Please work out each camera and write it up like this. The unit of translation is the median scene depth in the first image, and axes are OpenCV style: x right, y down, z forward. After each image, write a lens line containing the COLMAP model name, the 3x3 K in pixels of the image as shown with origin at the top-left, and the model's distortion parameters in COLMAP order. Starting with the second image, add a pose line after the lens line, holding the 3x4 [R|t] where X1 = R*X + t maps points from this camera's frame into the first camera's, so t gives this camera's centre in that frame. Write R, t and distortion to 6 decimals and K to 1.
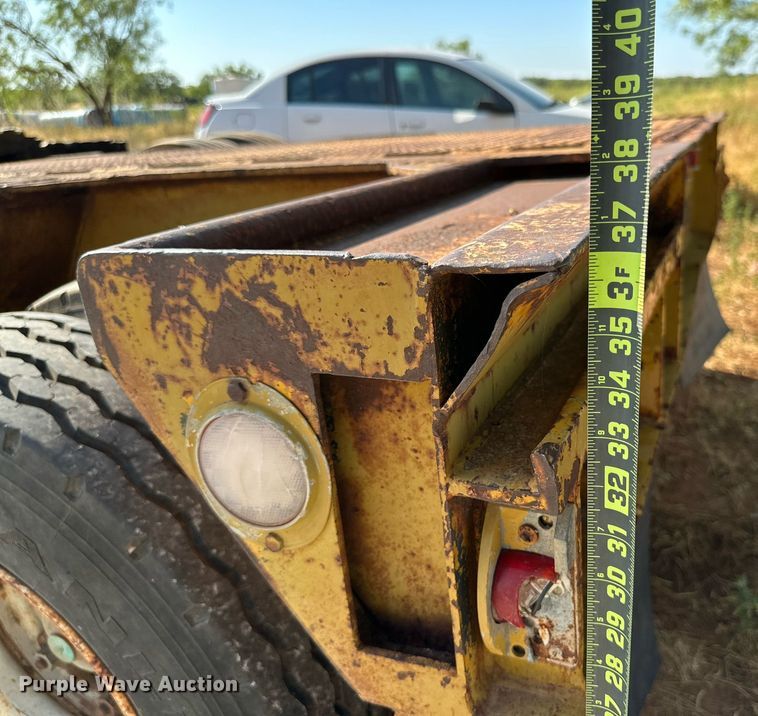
lens RADIAL K [[568.7, 0, 380.1], [0, 568.7, 379.2], [0, 0, 1]] dist [-0.000217, 0.000456]
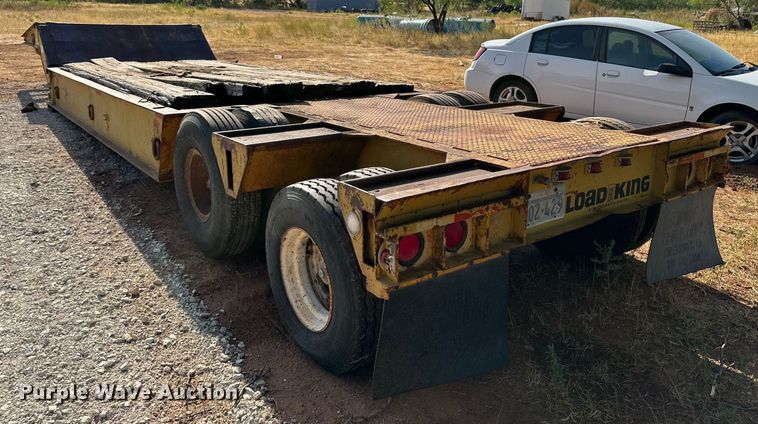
lens RADIAL K [[599.8, 0, 379.0], [0, 599.8, 212.0], [0, 0, 1]] dist [-0.000615, -0.000330]
pose [[0.834163, 0.243559, -0.494825, 1.514072], [-0.252003, 0.966390, 0.050848, -0.169819], [0.490578, 0.082282, 0.867504, -2.118252]]
